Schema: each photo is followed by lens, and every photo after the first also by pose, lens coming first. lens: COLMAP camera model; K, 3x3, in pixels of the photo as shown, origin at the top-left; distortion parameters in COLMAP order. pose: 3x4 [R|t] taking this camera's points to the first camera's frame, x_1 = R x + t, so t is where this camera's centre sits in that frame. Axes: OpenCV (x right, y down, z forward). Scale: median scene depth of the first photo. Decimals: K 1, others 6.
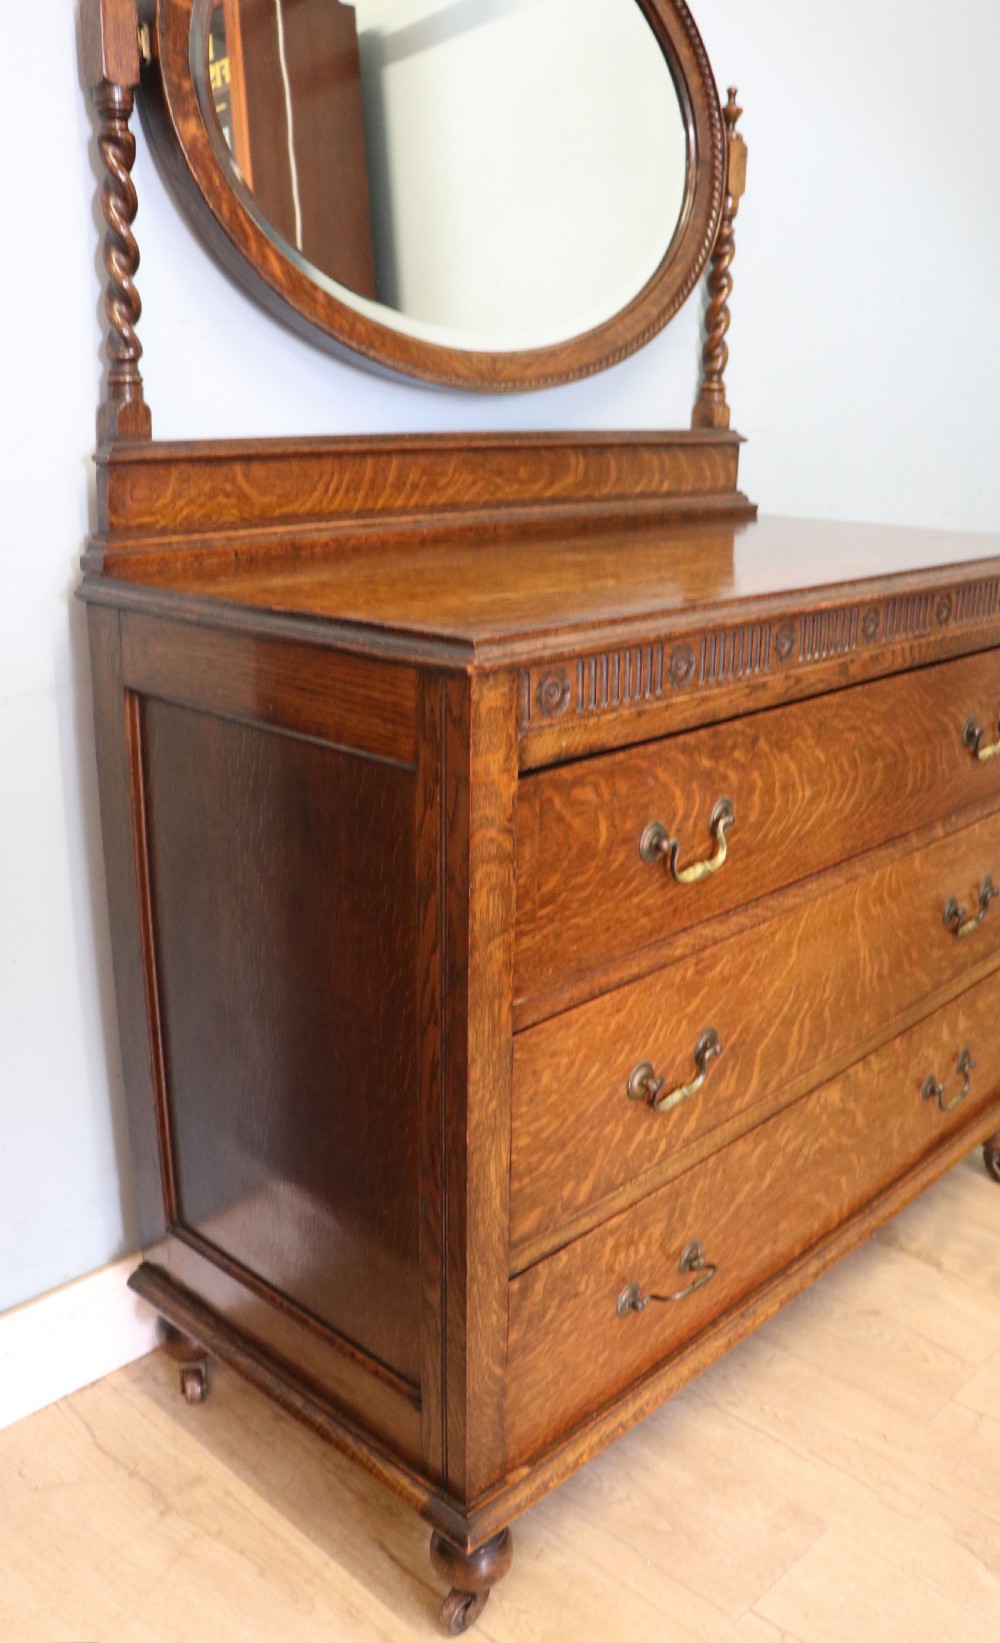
lens RADIAL K [[1401.2, 0, 500.0], [0, 1401.2, 821.5], [0, 0, 1]] dist [-0.190025, 0.148376]
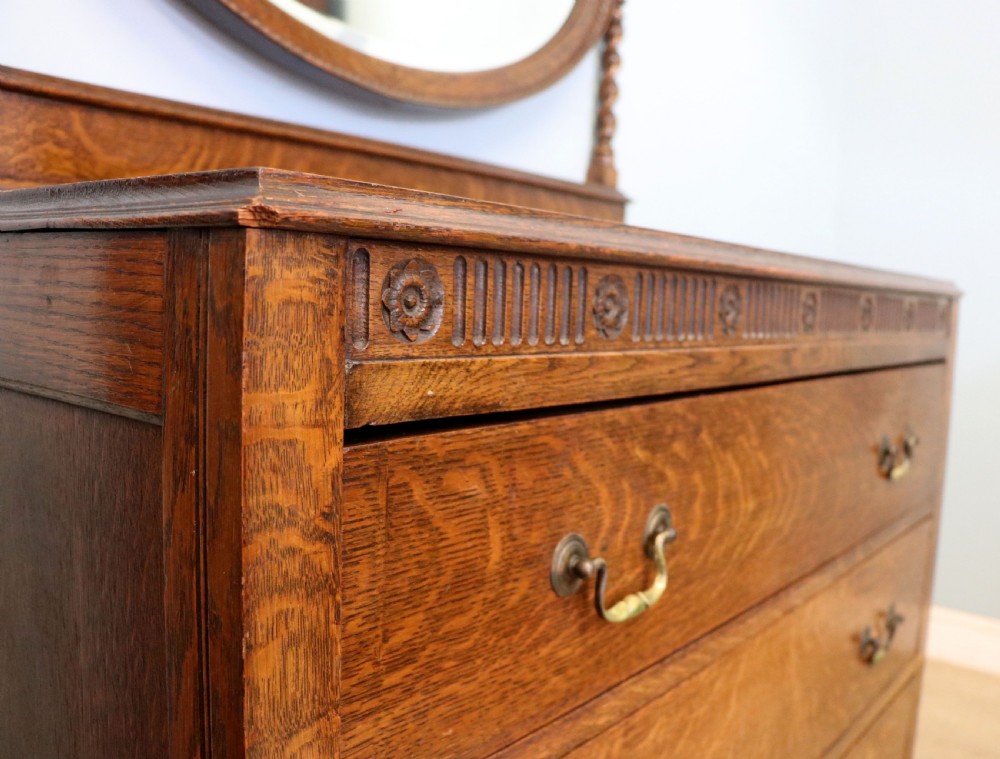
lens RADIAL K [[944.1, 0, 584.6], [0, 944.1, 390.1], [0, 0, 1]] dist [-0.209382, 0.160826]
pose [[0.986525, 0.023805, 0.161869, 0.038726], [0.007034, 0.982272, -0.187328, 0.015862], [-0.163458, 0.185942, 0.968869, 0.509580]]
